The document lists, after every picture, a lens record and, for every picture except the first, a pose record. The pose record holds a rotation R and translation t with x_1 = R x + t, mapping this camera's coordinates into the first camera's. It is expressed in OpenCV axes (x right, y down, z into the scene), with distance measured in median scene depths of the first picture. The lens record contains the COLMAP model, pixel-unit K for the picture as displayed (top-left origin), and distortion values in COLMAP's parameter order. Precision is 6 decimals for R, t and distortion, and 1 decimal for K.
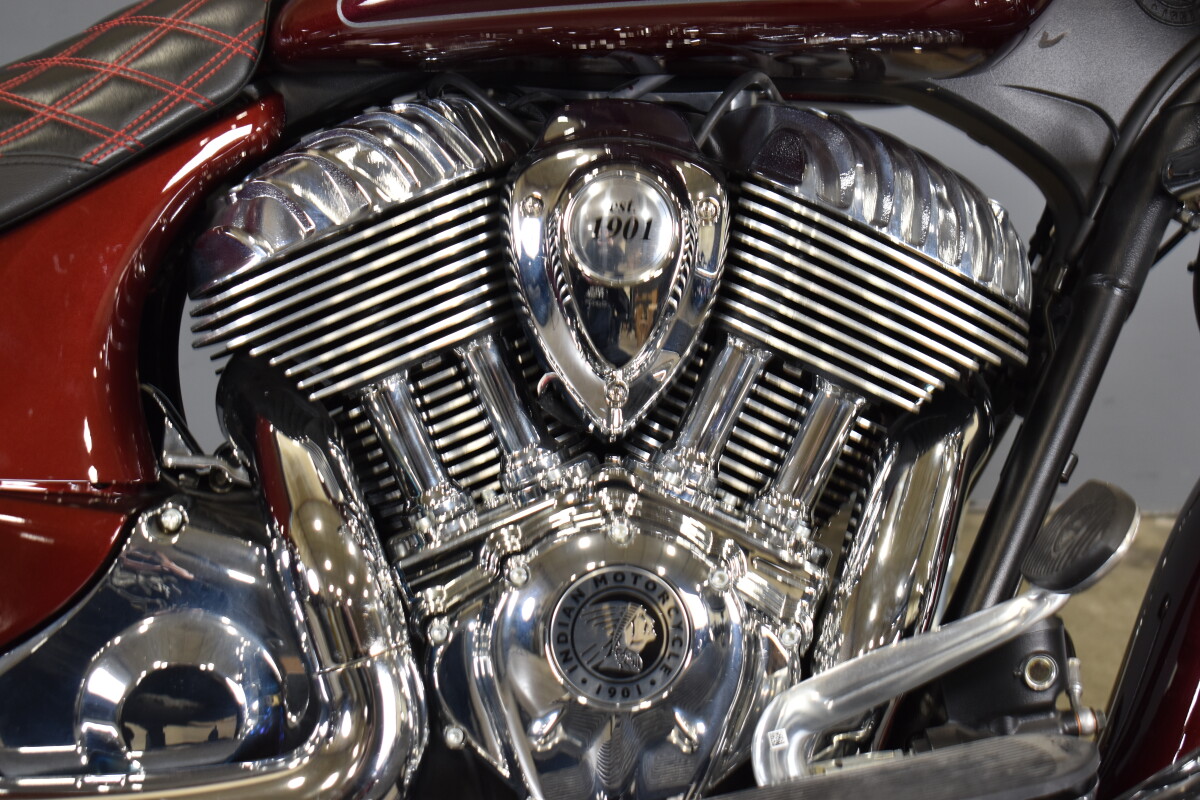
lens RADIAL K [[1771.1, 0, 600.0], [0, 1771.1, 400.0], [0, 0, 1]] dist [0.006507, 0.029171]
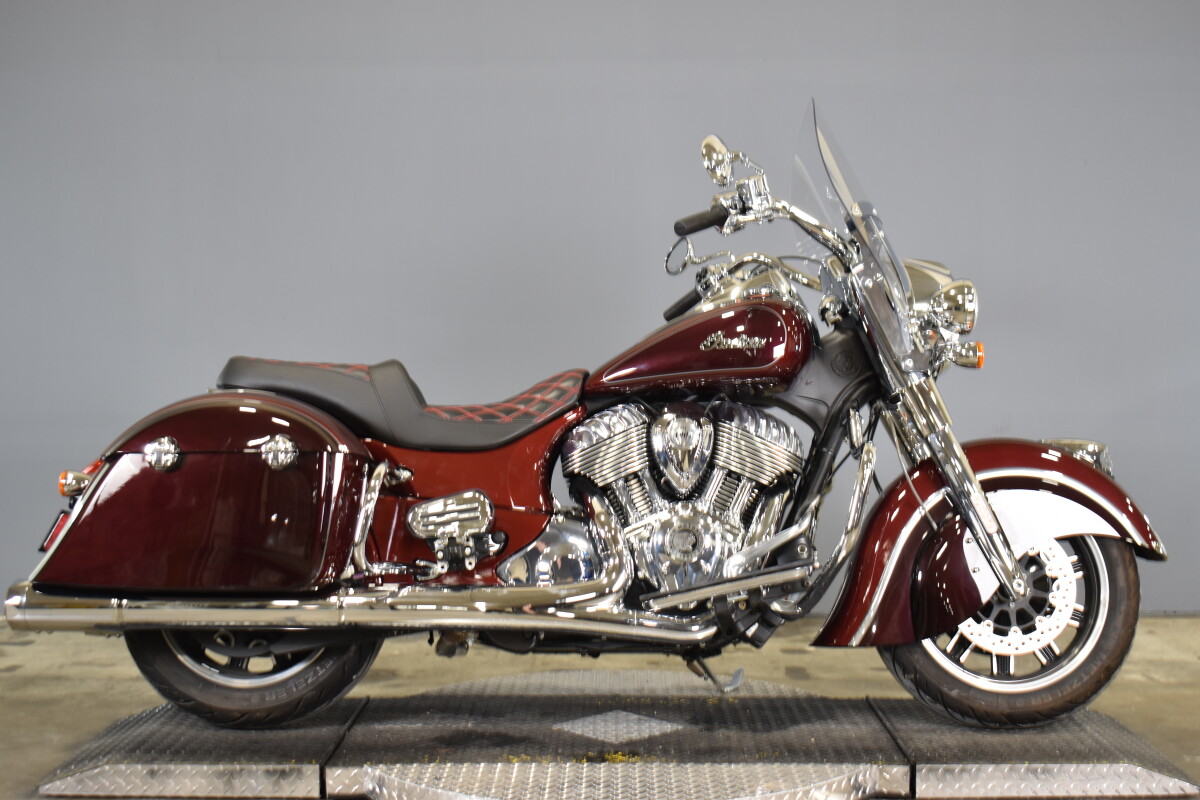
lens RADIAL K [[1587.1, 0, 600.0], [0, 1587.1, 400.0], [0, 0, 1]] dist [0.000901, 0.000622]
pose [[0.998312, -0.029672, -0.049926, 0.004735], [0.017597, 0.973767, -0.226867, 0.545664], [0.055348, 0.225605, 0.972645, -2.102821]]
